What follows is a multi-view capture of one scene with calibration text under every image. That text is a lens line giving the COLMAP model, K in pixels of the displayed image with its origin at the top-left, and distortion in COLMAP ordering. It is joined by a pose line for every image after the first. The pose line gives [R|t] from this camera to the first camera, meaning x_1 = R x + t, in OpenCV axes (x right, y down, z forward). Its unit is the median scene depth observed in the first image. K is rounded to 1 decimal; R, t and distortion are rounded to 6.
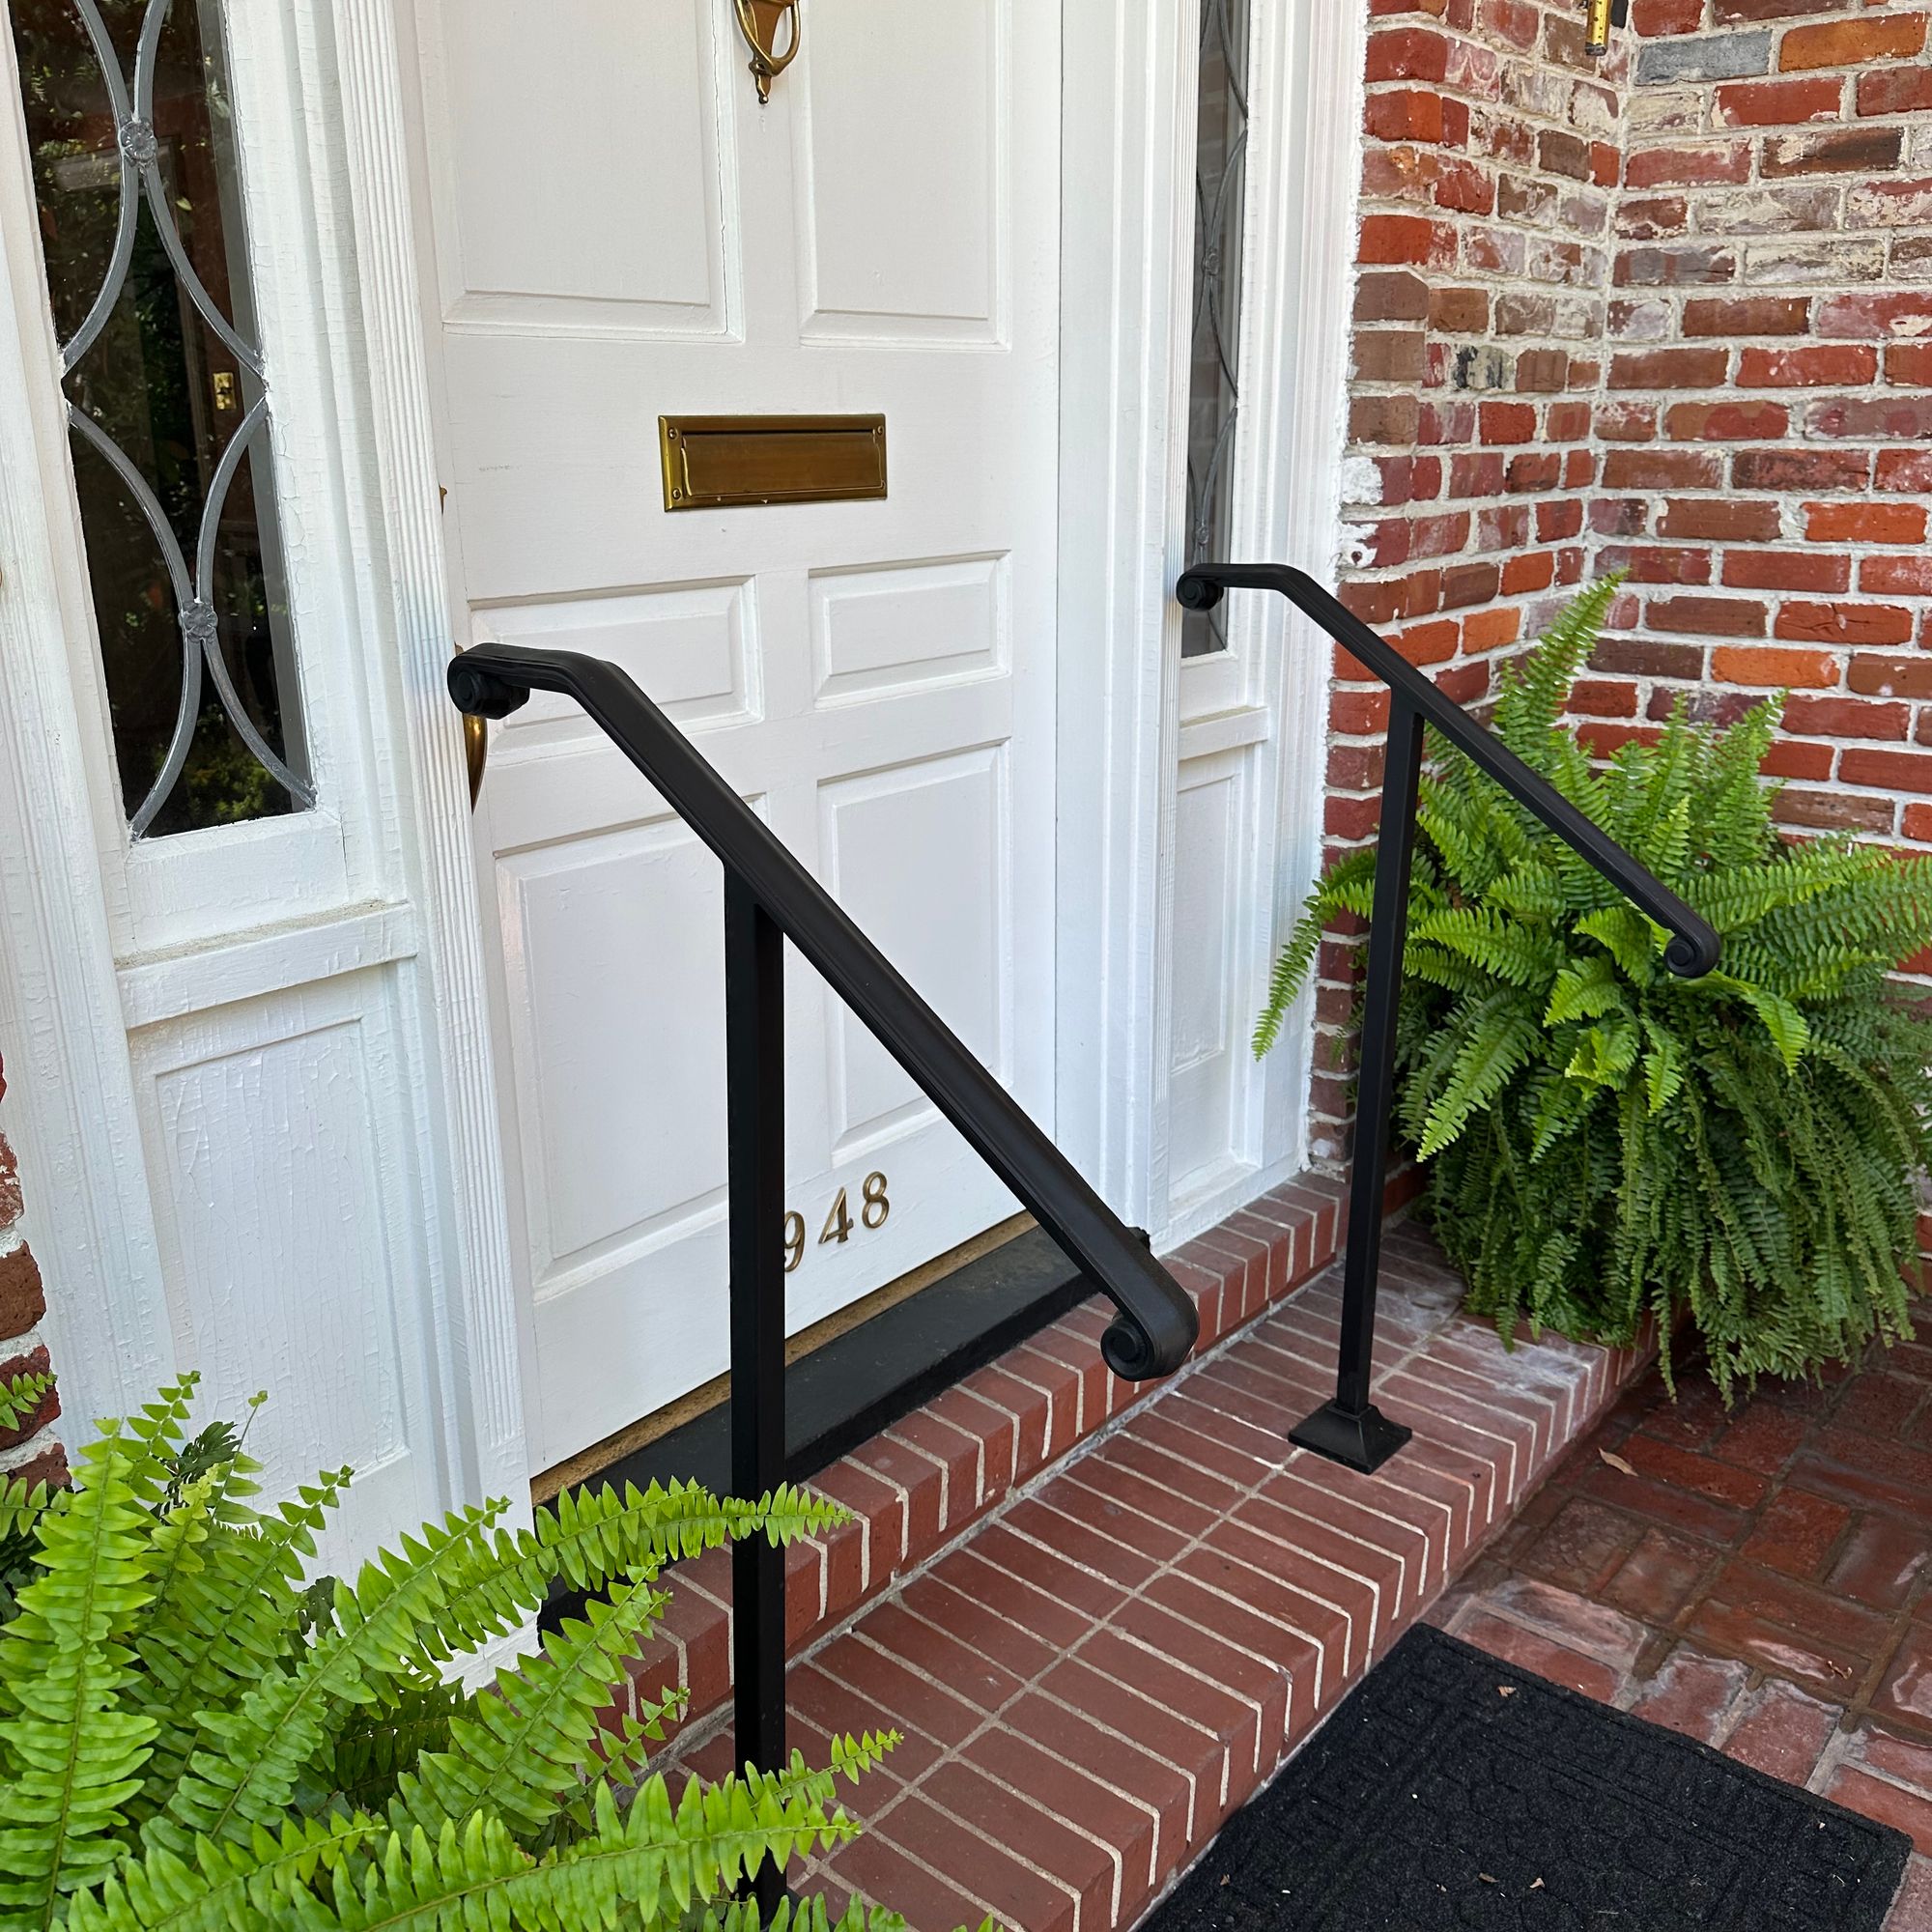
lens RADIAL K [[1835.3, 0, 966.0], [0, 1835.3, 966.0], [0, 0, 1]] dist [0.055037, -0.110704]
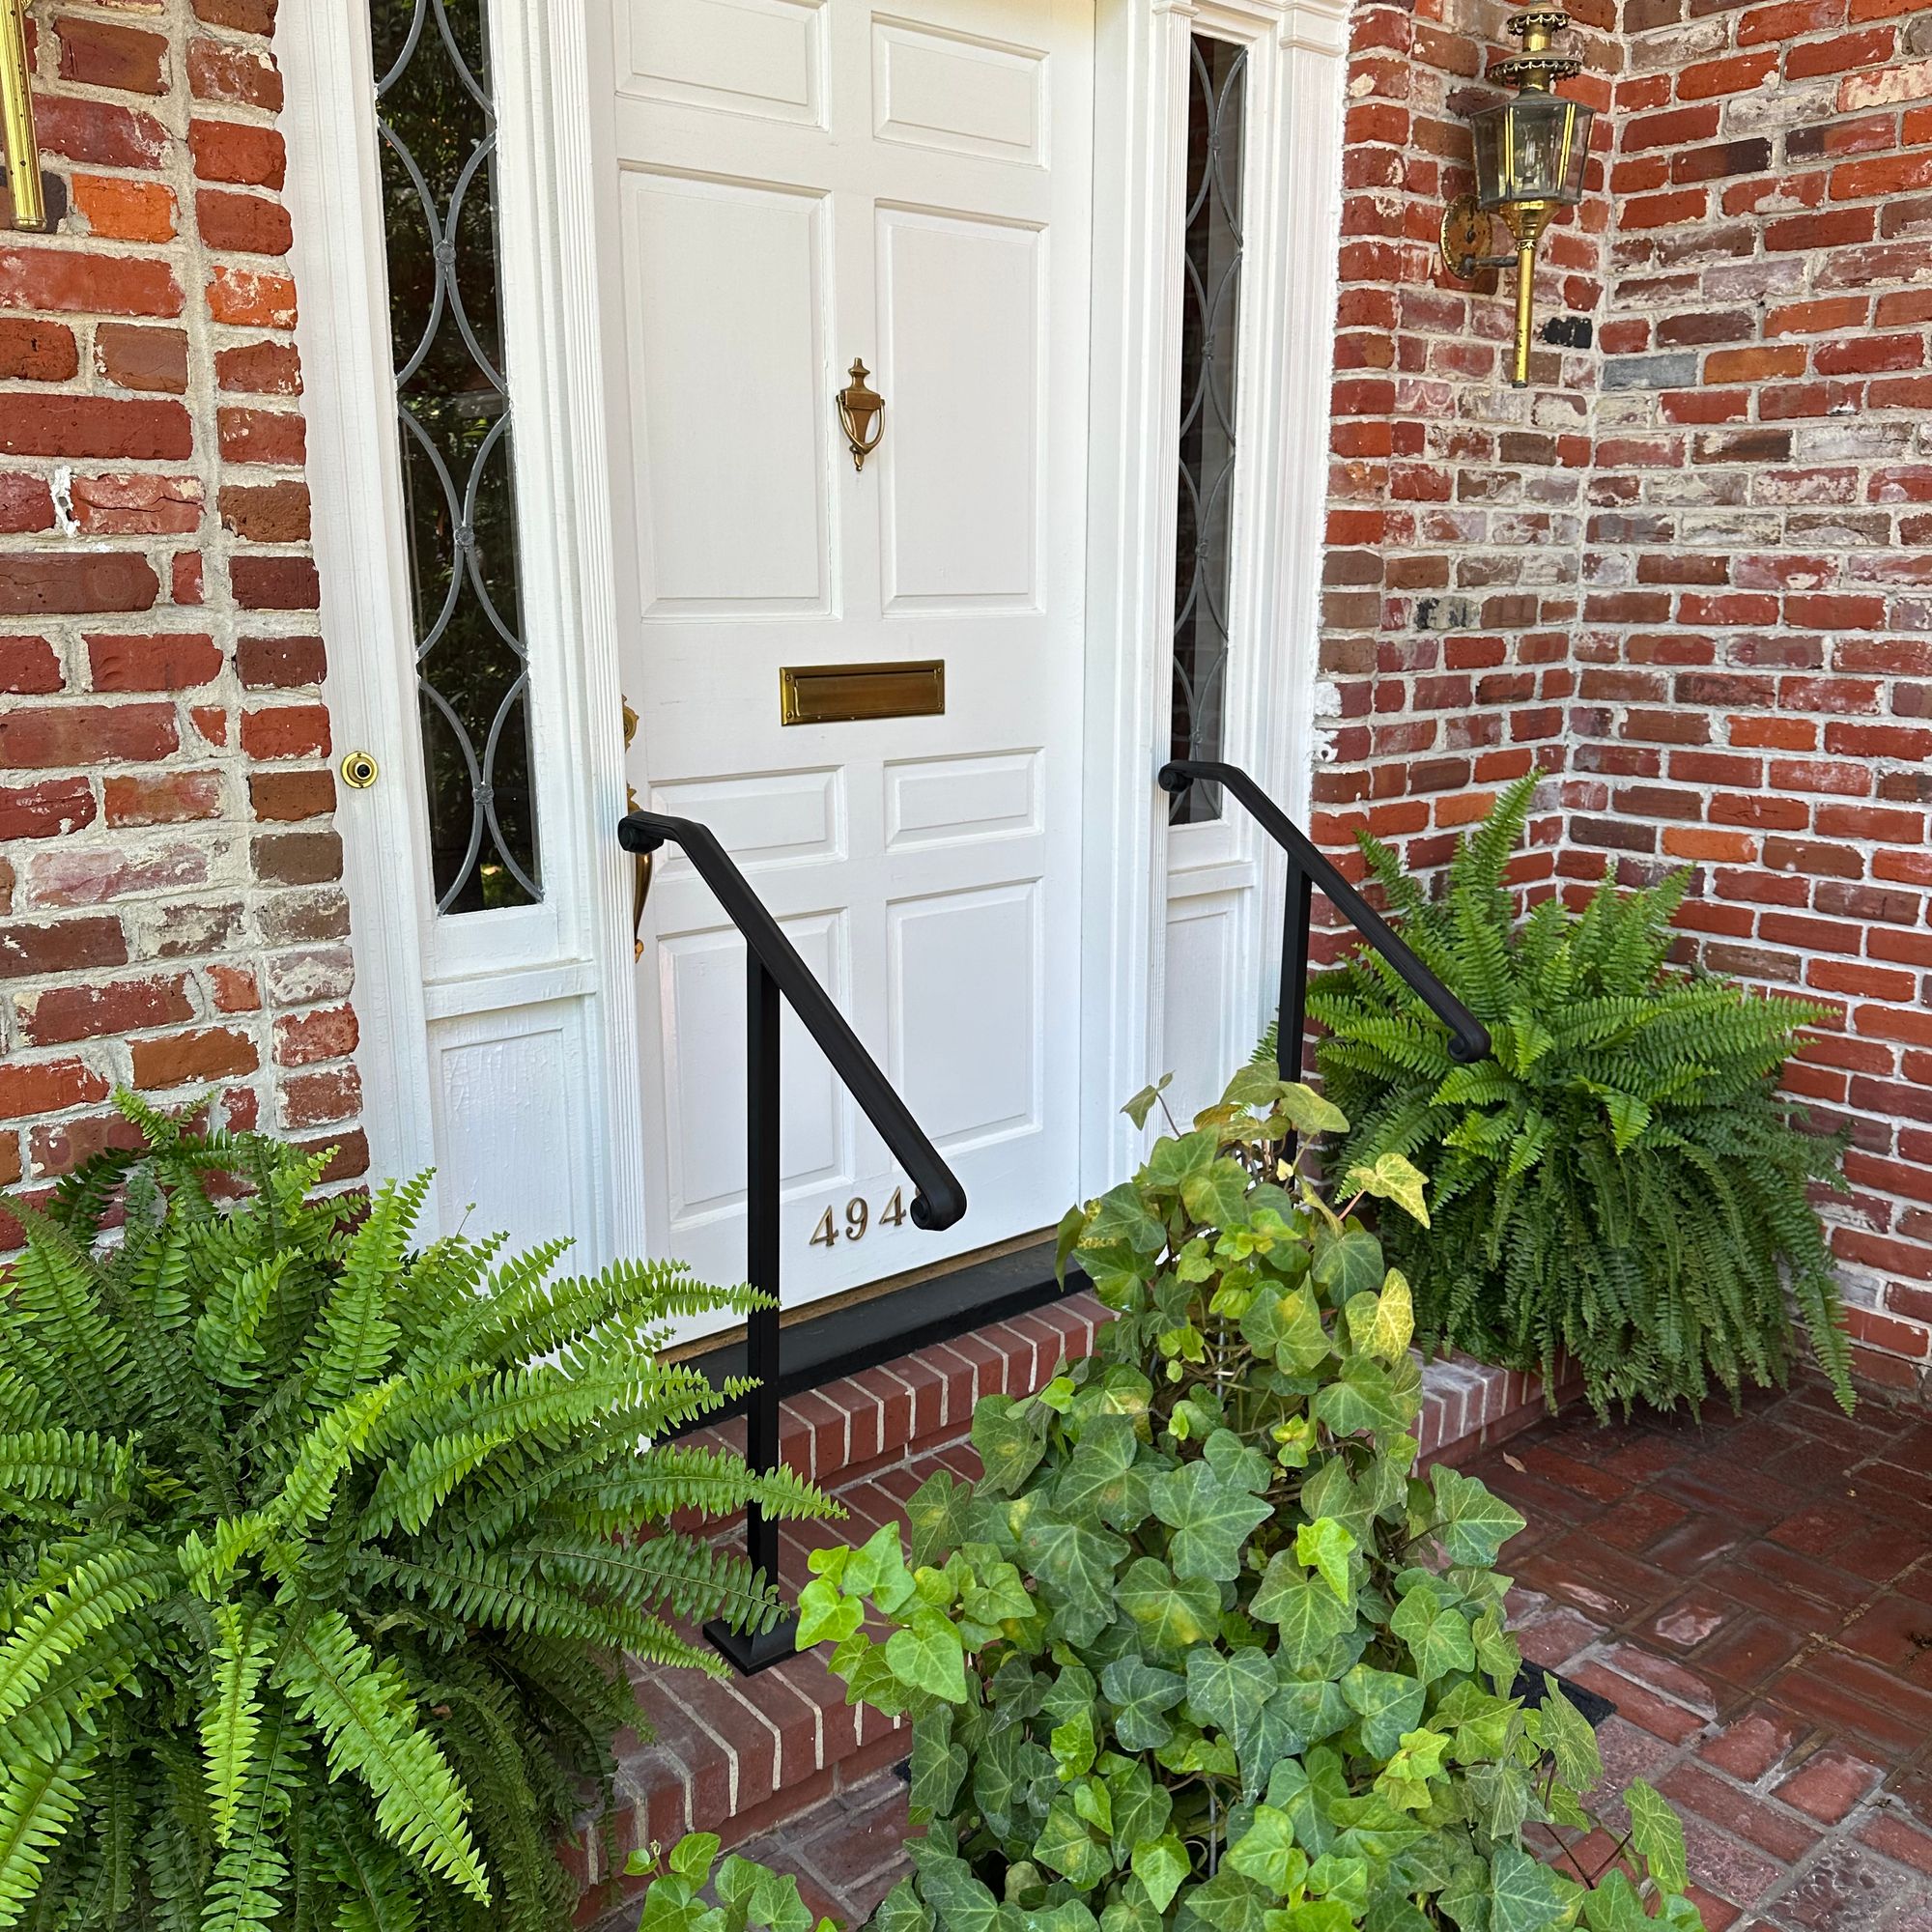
lens RADIAL K [[1819.8, 0, 956.9], [0, 1819.8, 977.7], [0, 0, 1]] dist [0.083011, -0.138609]
pose [[0.983748, 0.046549, -0.173417, 0.182959], [-0.058060, 0.996392, -0.061903, 0.037780], [0.169909, 0.070965, 0.982901, -0.337304]]
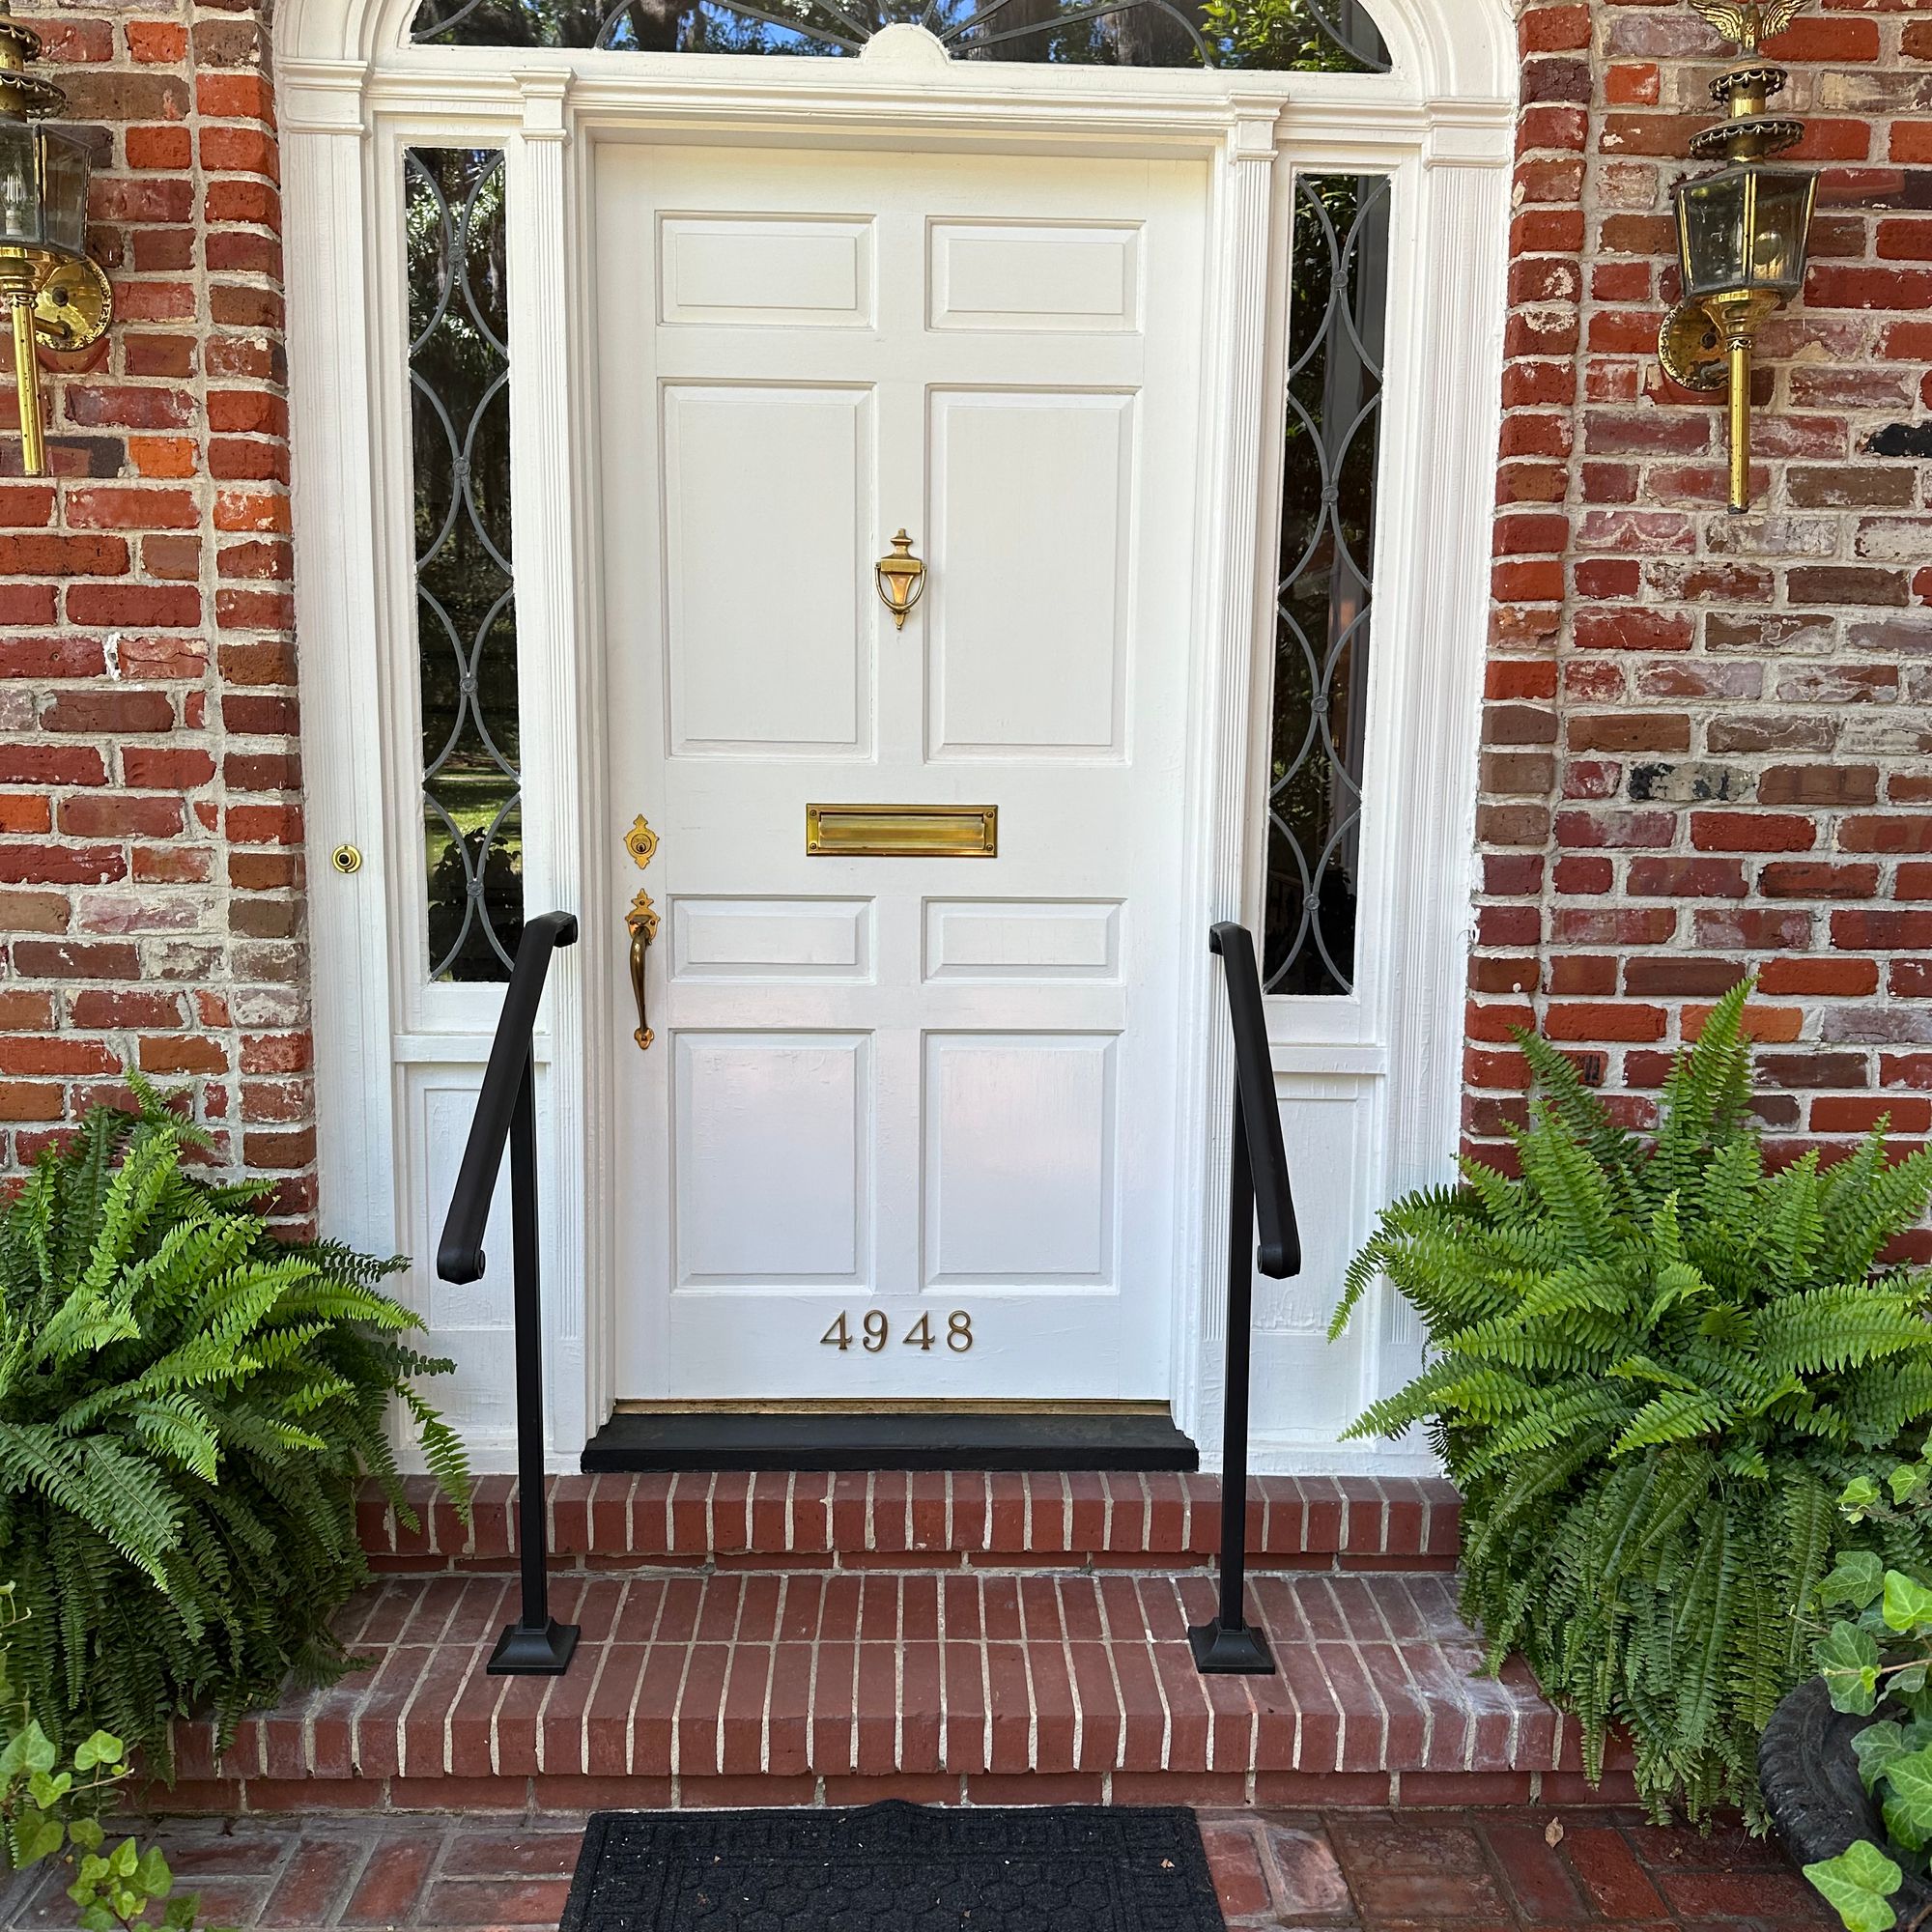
lens RADIAL K [[1819.8, 0, 956.9], [0, 1819.8, 977.7], [0, 0, 1]] dist [0.083011, -0.138609]
pose [[0.655881, 0.119132, -0.745404, 0.850250], [-0.235593, 0.970449, -0.052199, -0.056542], [0.717158, 0.209849, 0.664566, -0.002791]]
